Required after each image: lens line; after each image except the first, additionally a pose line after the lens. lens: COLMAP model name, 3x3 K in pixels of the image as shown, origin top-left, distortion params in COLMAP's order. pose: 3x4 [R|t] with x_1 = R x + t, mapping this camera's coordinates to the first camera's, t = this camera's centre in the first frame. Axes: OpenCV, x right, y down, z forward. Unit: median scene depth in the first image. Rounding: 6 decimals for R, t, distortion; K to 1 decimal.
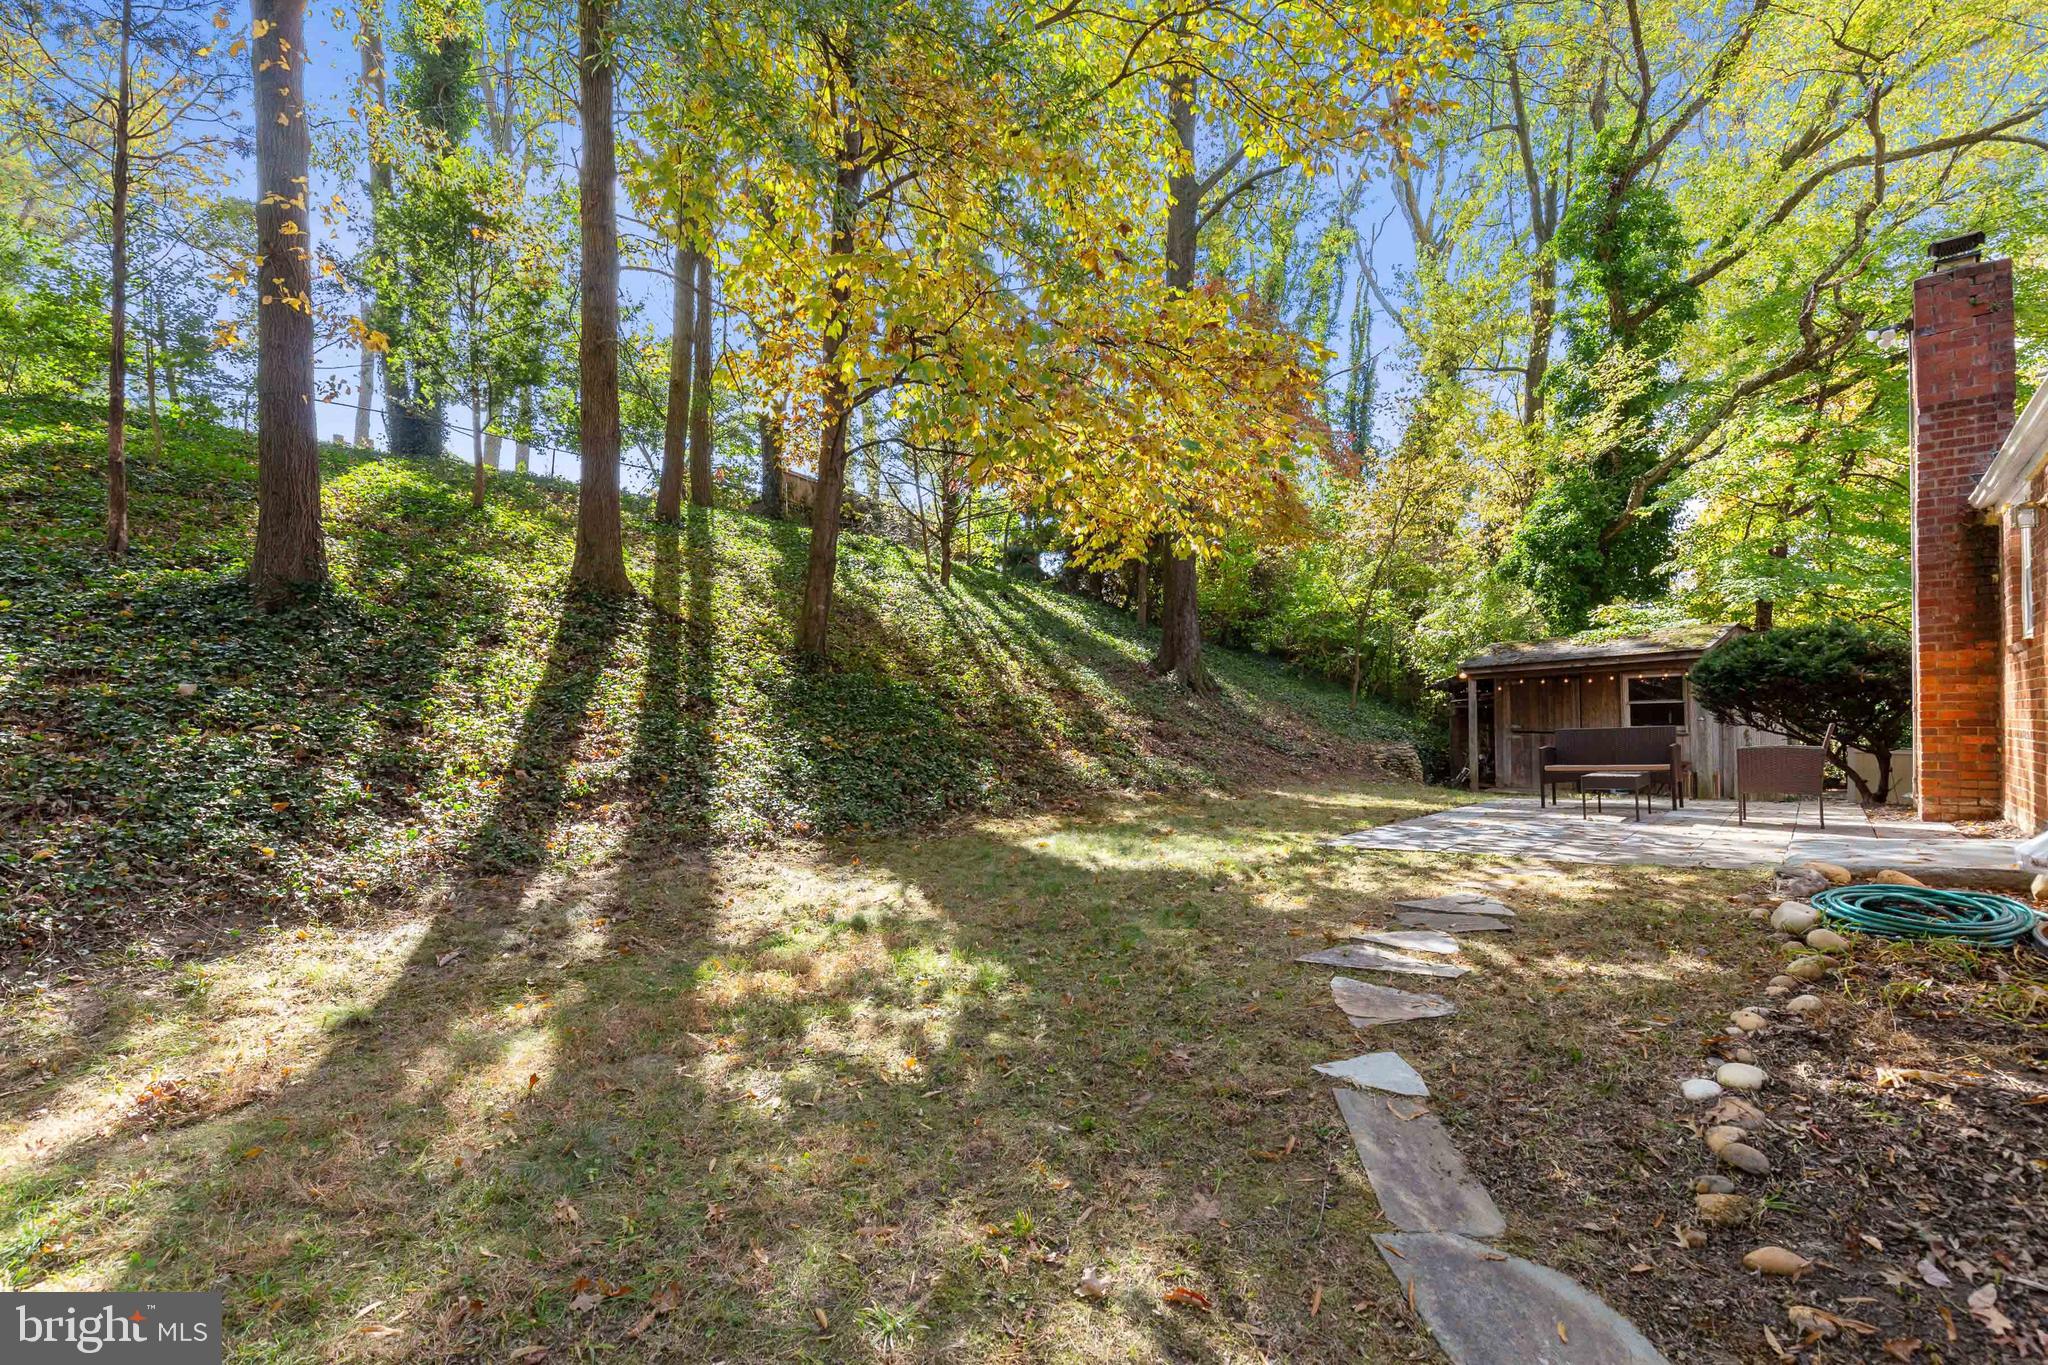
lens RADIAL K [[932.6, 0, 991.2], [0, 932.6, 685.3], [0, 0, 1]] dist [0.003191, 0.000220]
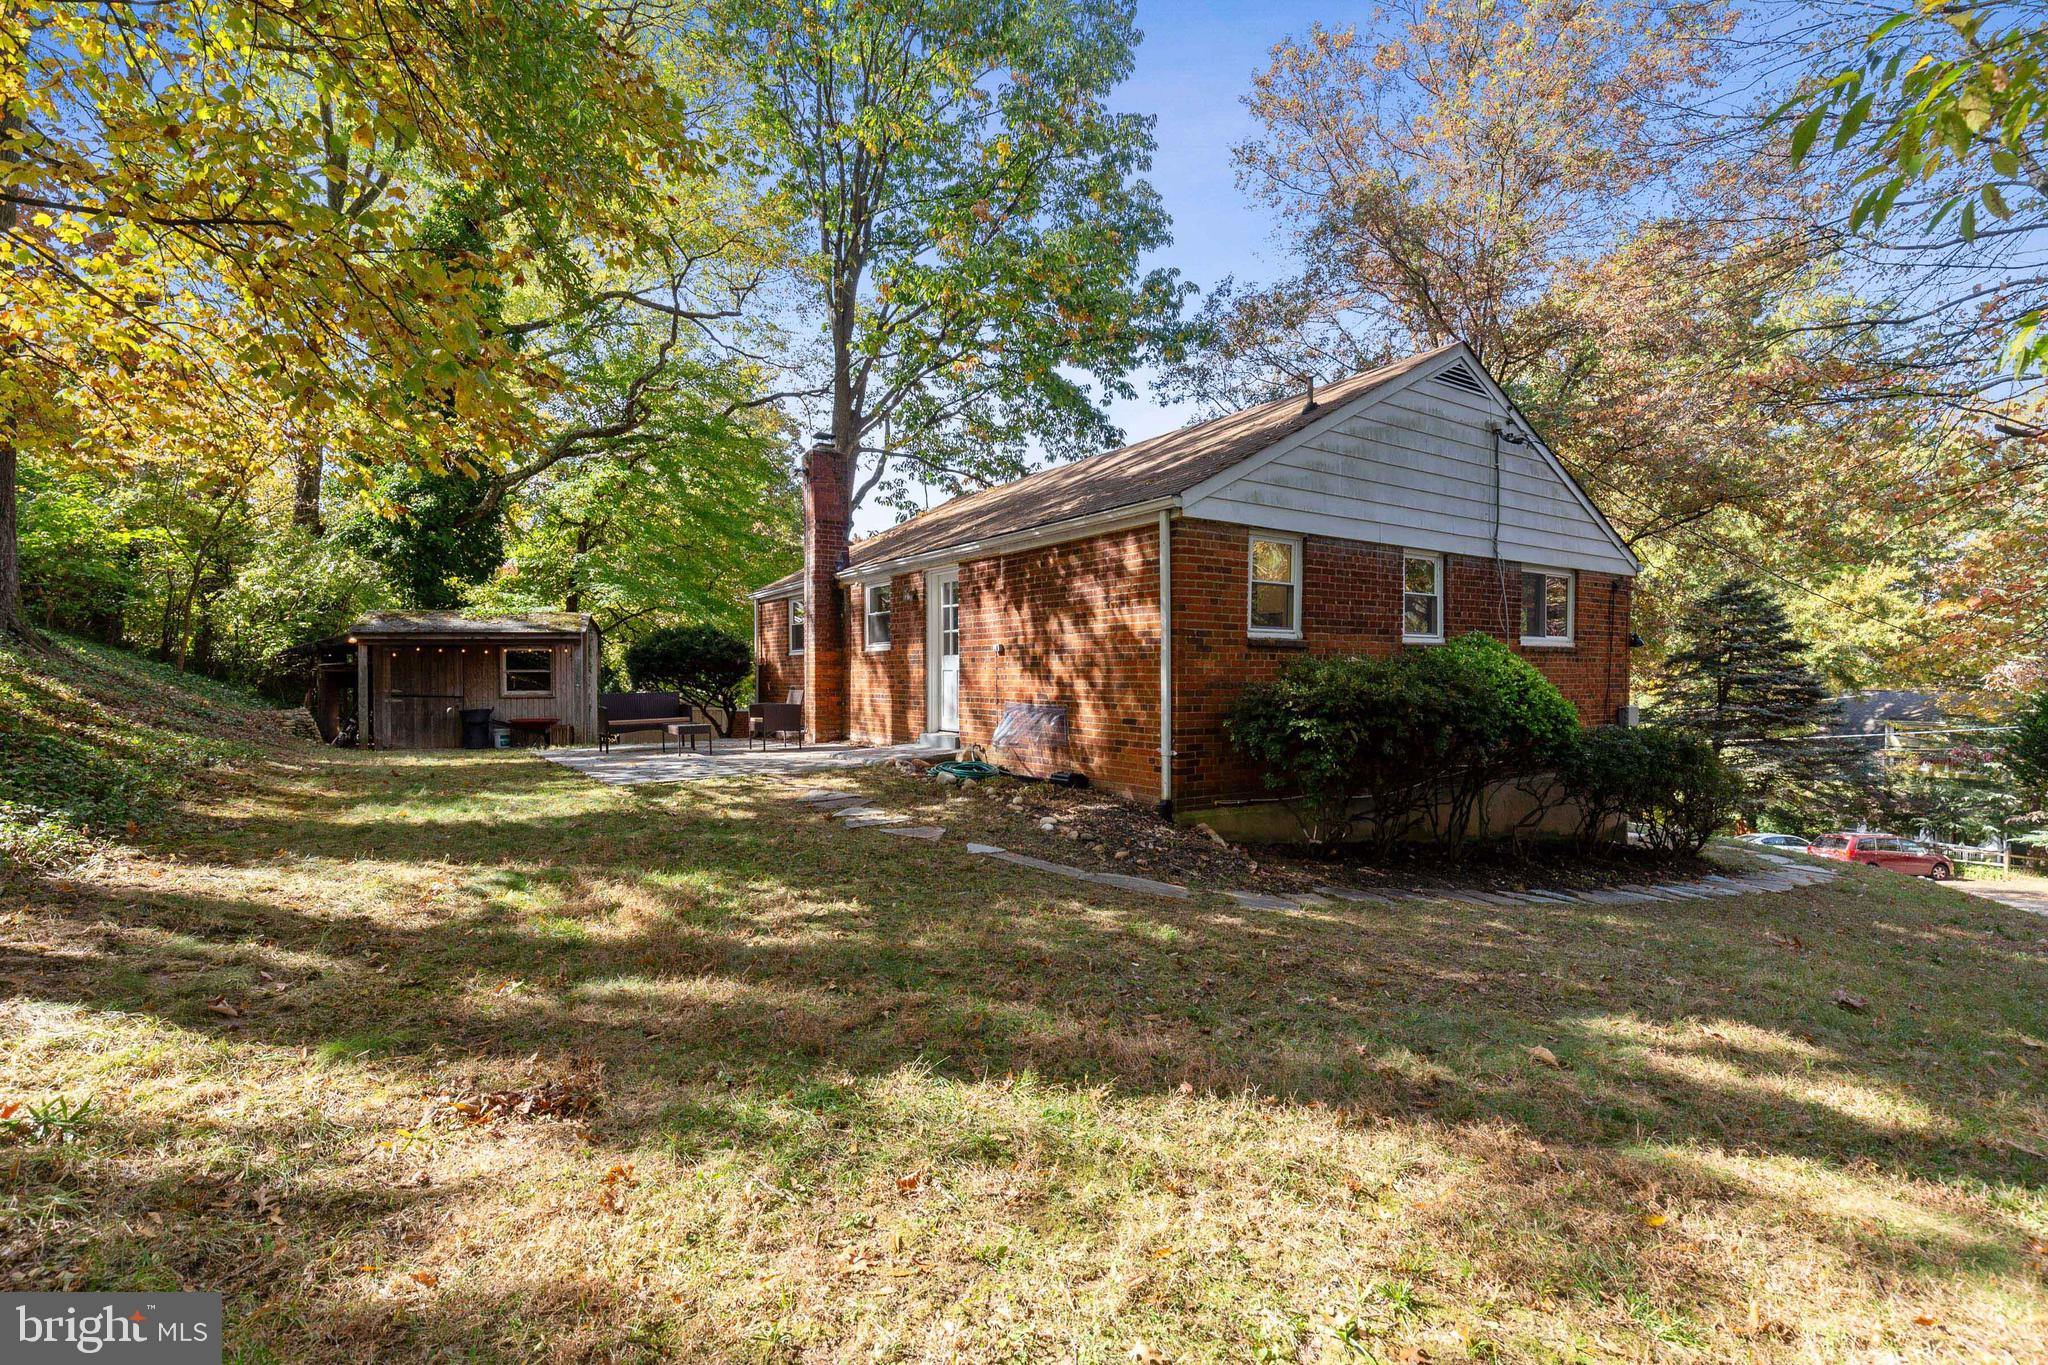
lens RADIAL K [[932.6, 0, 991.2], [0, 932.6, 685.3], [0, 0, 1]] dist [0.003191, 0.000220]
pose [[0.269481, 0.004141, 0.962997, -0.356513], [-0.041942, 0.999092, 0.007441, 0.002462], [-0.962092, -0.042395, 0.269410, 0.078074]]
